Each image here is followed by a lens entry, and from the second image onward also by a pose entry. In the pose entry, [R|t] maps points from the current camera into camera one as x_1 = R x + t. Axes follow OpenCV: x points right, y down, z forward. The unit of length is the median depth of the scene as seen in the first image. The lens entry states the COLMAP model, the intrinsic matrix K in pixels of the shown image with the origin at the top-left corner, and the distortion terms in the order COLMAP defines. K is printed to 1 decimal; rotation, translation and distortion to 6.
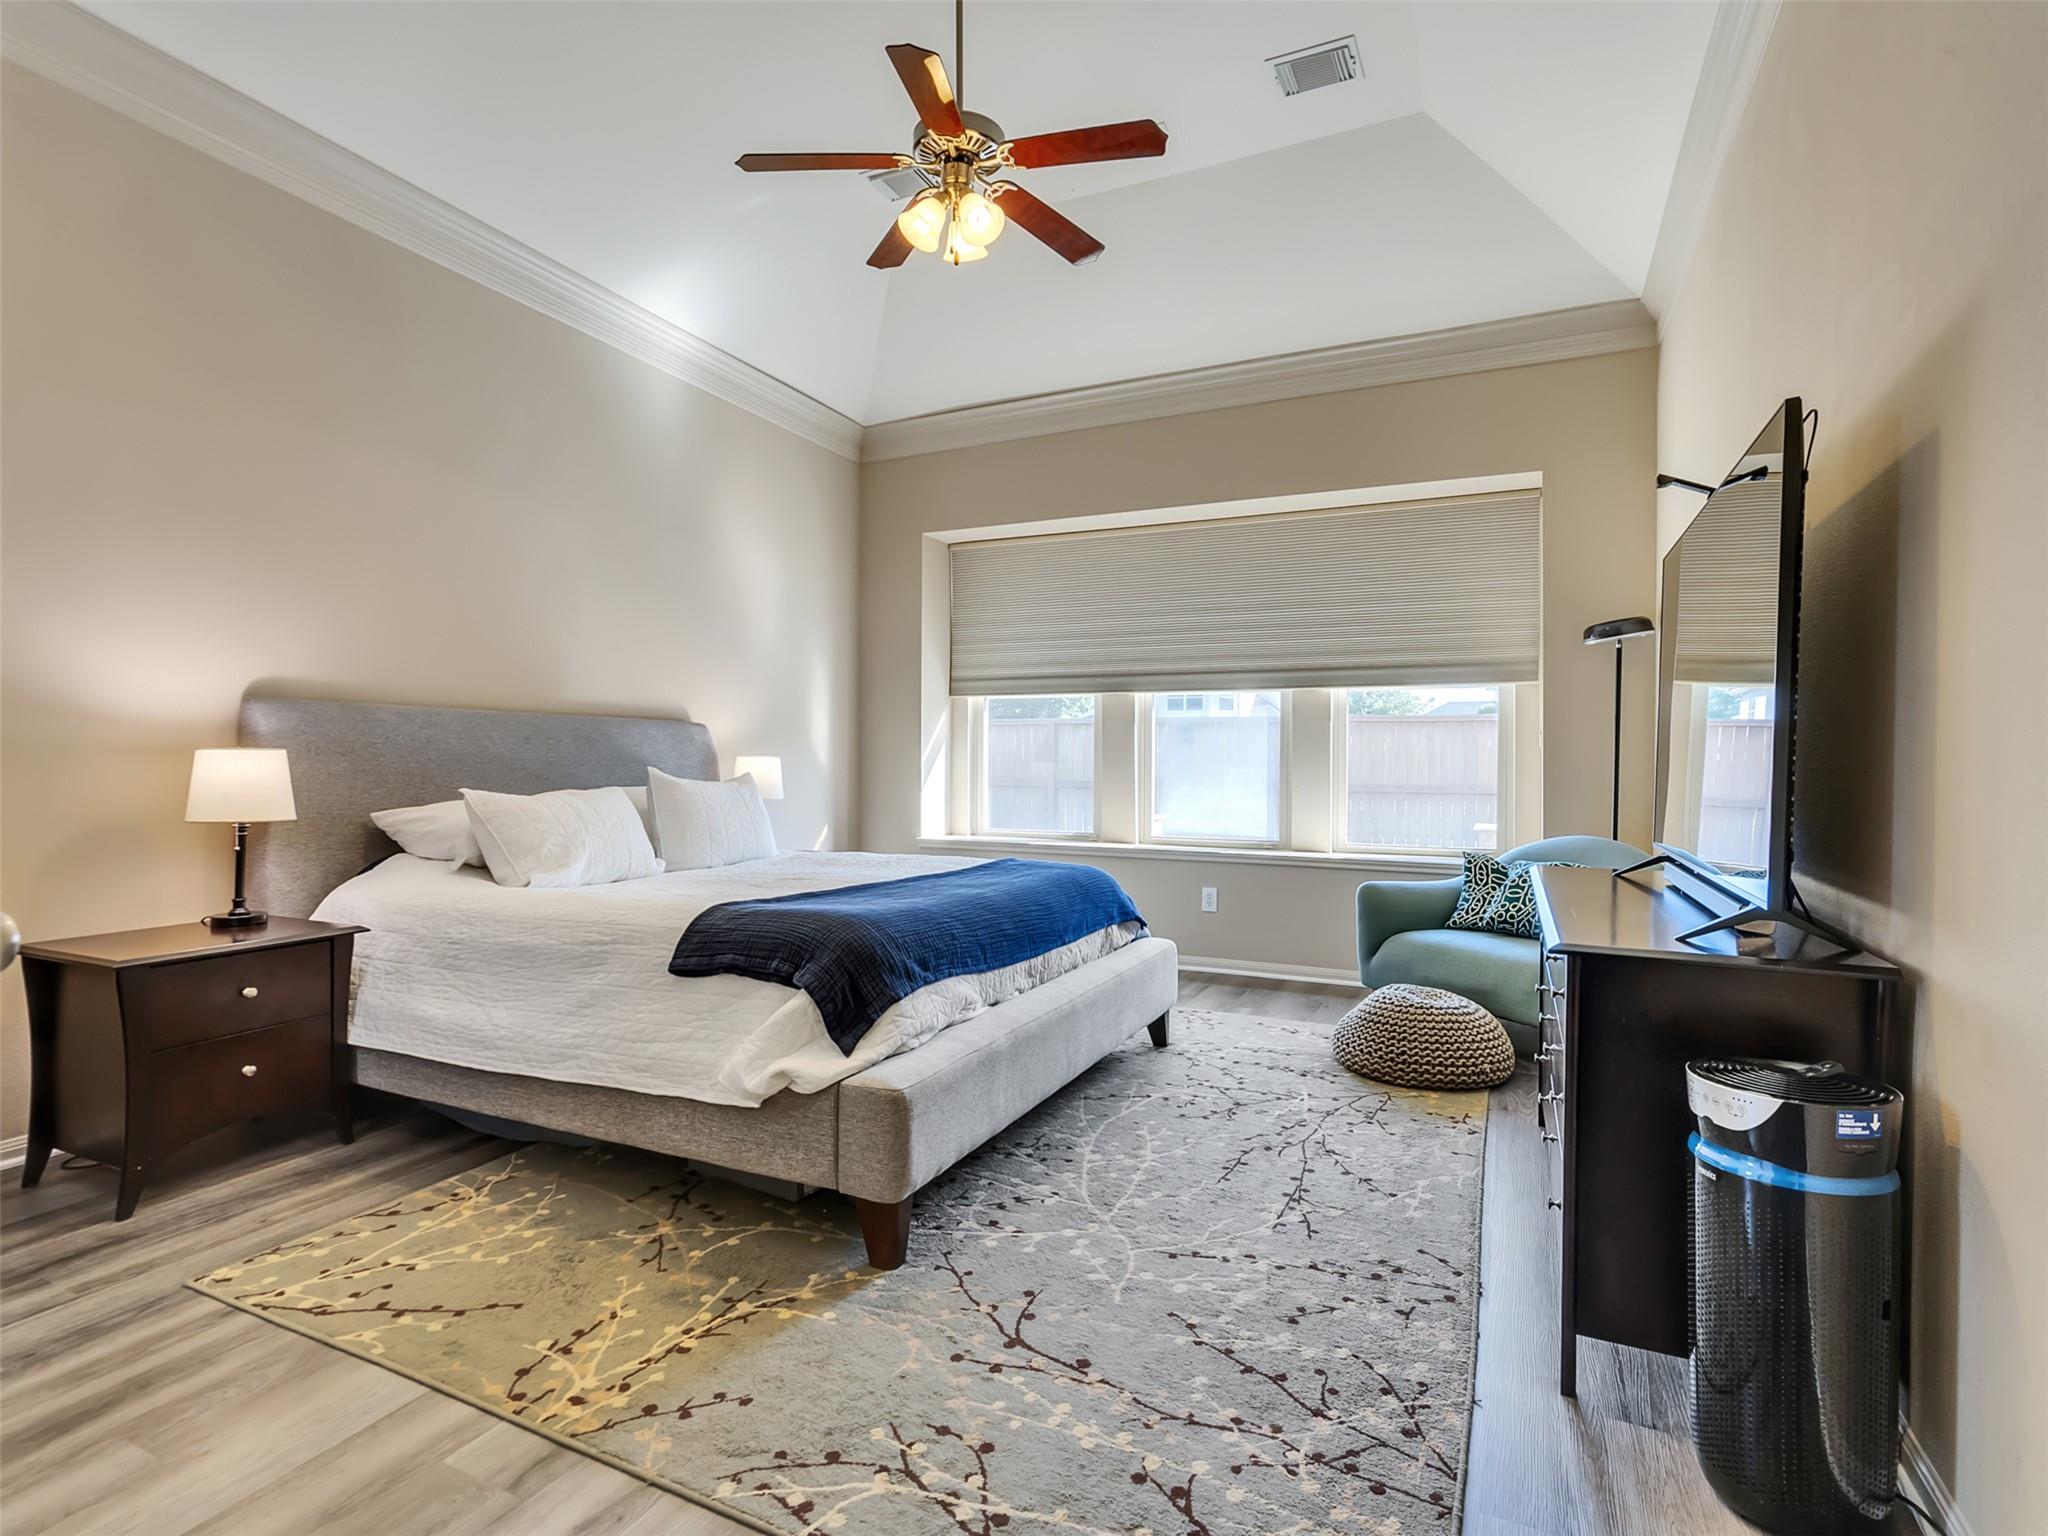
lens RADIAL K [[1040.5, 0, 1006.0], [0, 1040.5, 764.9], [0, 0, 1]] dist [-0.004103, 0.001696]
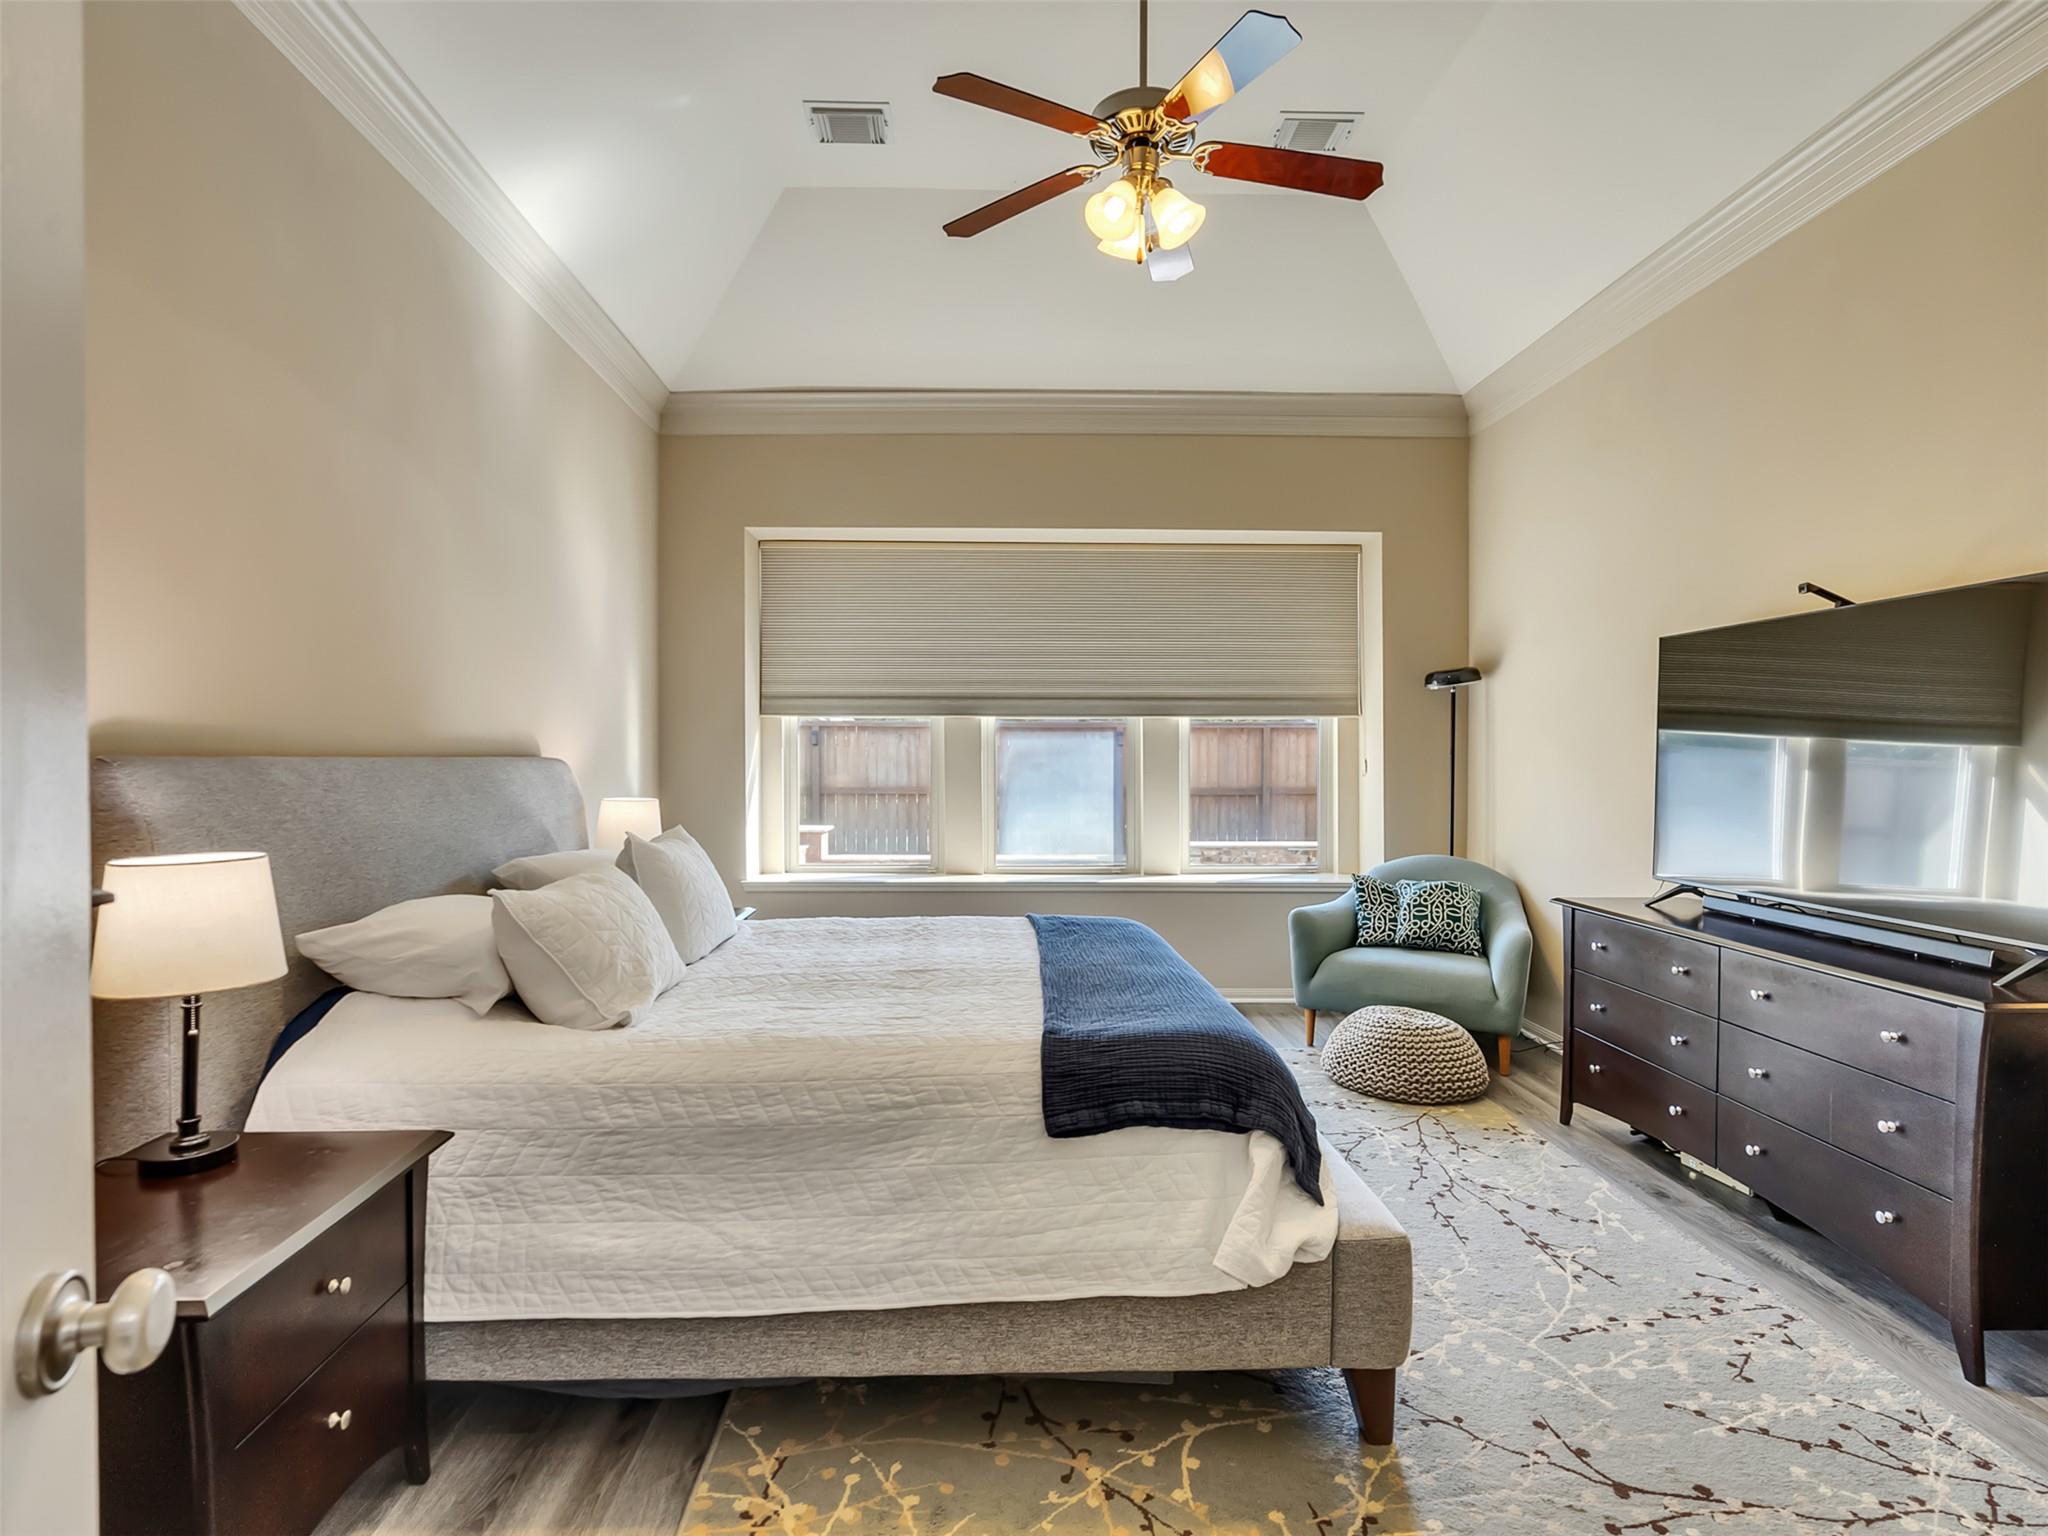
lens RADIAL K [[1040.5, 0, 1006.0], [0, 1040.5, 764.9], [0, 0, 1]] dist [-0.004103, 0.001696]
pose [[0.890429, -0.010120, 0.455009, -0.596799], [0.006407, 0.999932, 0.009700, -0.069787], [-0.455076, -0.005722, 0.890434, 0.283691]]
